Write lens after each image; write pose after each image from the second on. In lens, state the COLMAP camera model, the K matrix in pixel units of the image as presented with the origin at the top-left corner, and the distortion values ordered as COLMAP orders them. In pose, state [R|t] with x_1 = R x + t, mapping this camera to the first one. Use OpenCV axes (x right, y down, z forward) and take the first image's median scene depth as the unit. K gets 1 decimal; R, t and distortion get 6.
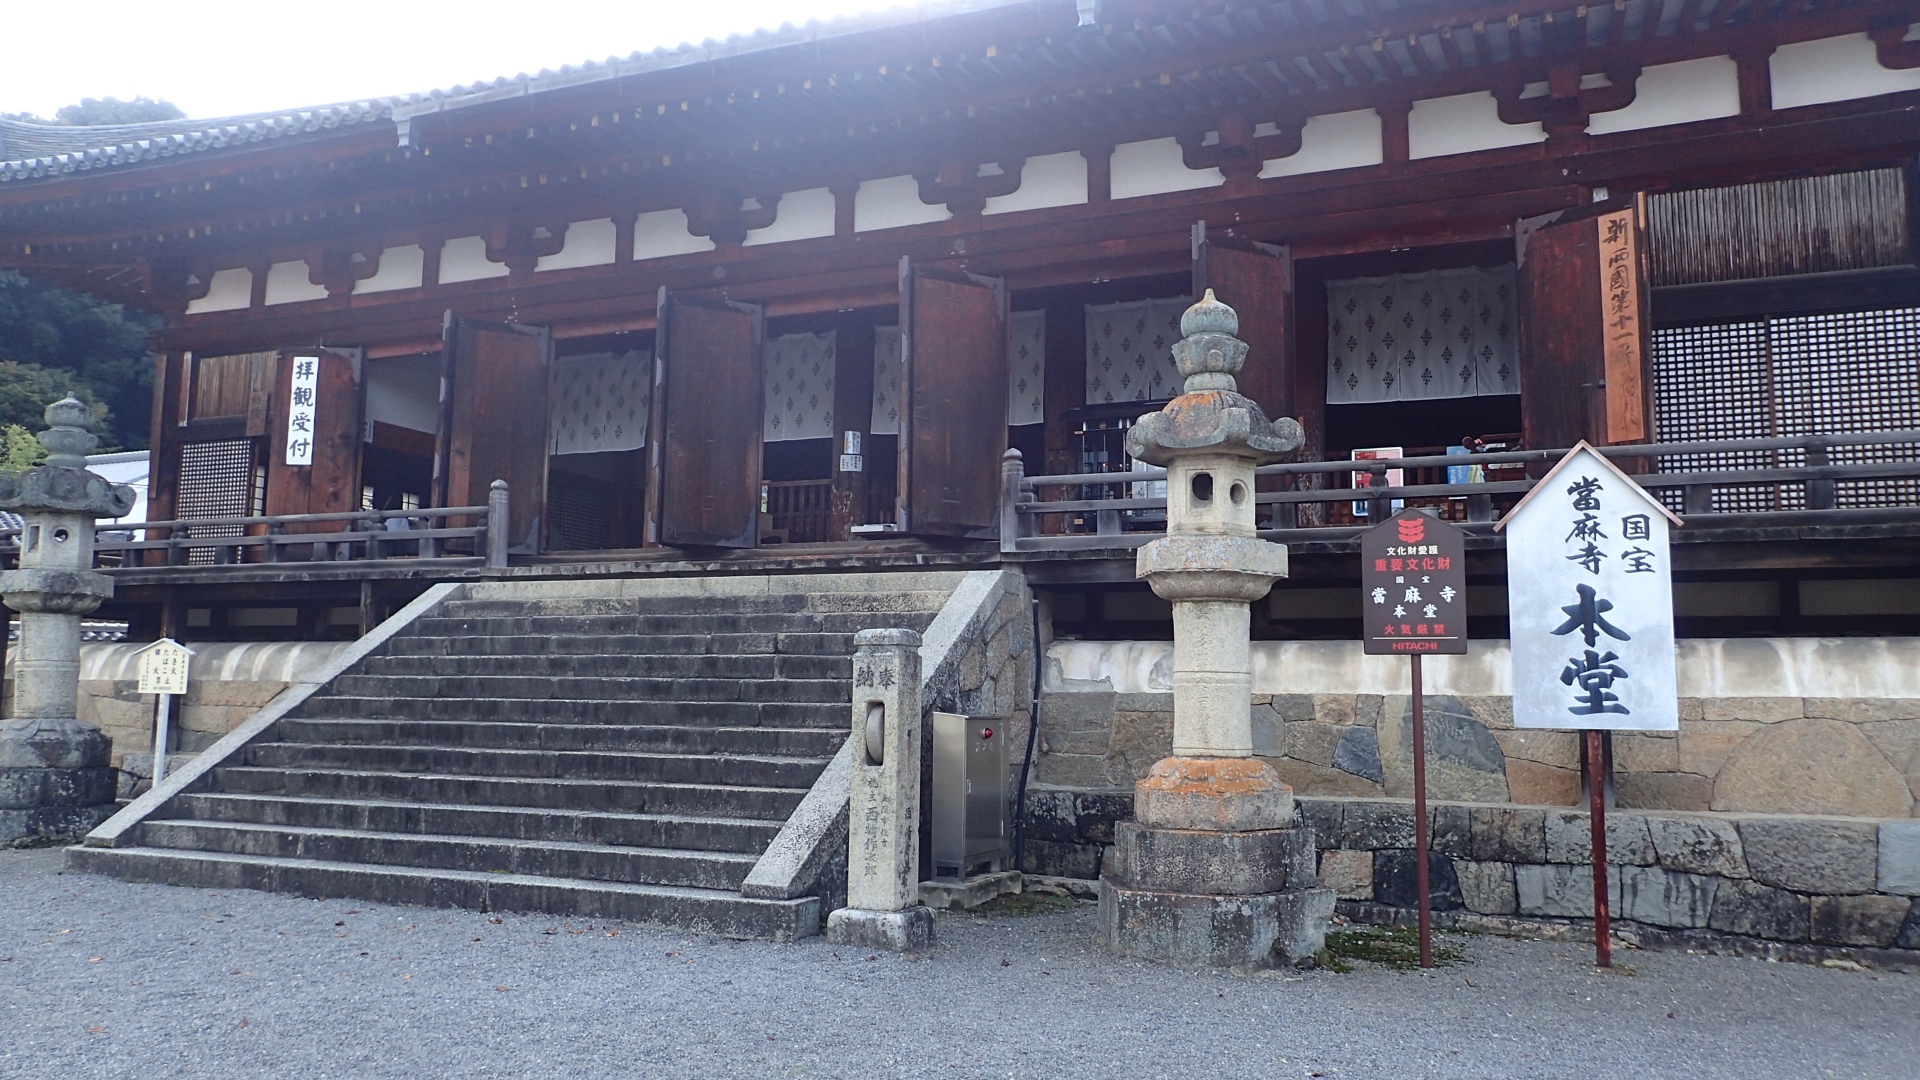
lens RADIAL K [[1455.4, 0, 955.3], [0, 1455.4, 491.9], [0, 0, 1]] dist [0.002124, 0.004925]
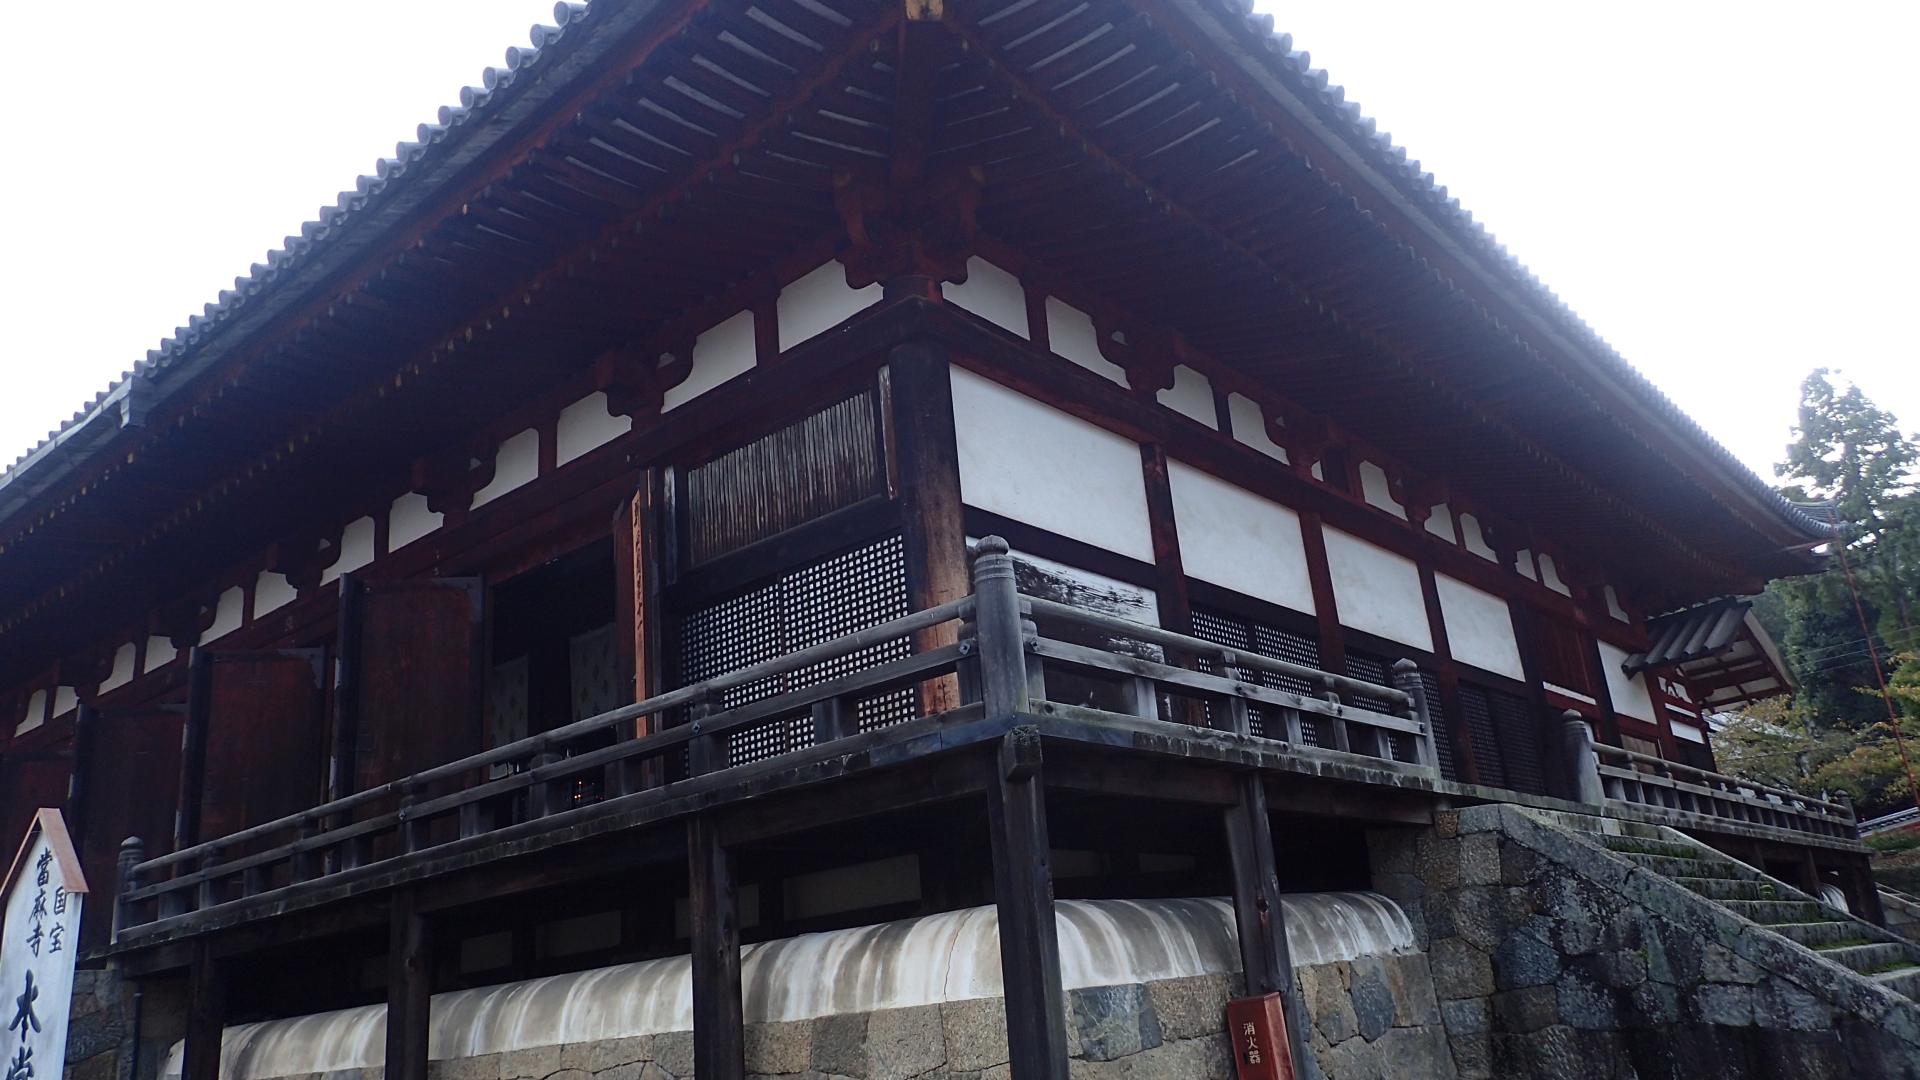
lens RADIAL K [[1455.4, 0, 955.3], [0, 1455.4, 491.9], [0, 0, 1]] dist [0.002124, 0.004925]
pose [[0.936410, -0.199575, -0.288627, 0.920794], [0.140241, 0.966819, -0.213528, 0.036349], [0.321665, 0.159472, 0.933328, 0.188567]]
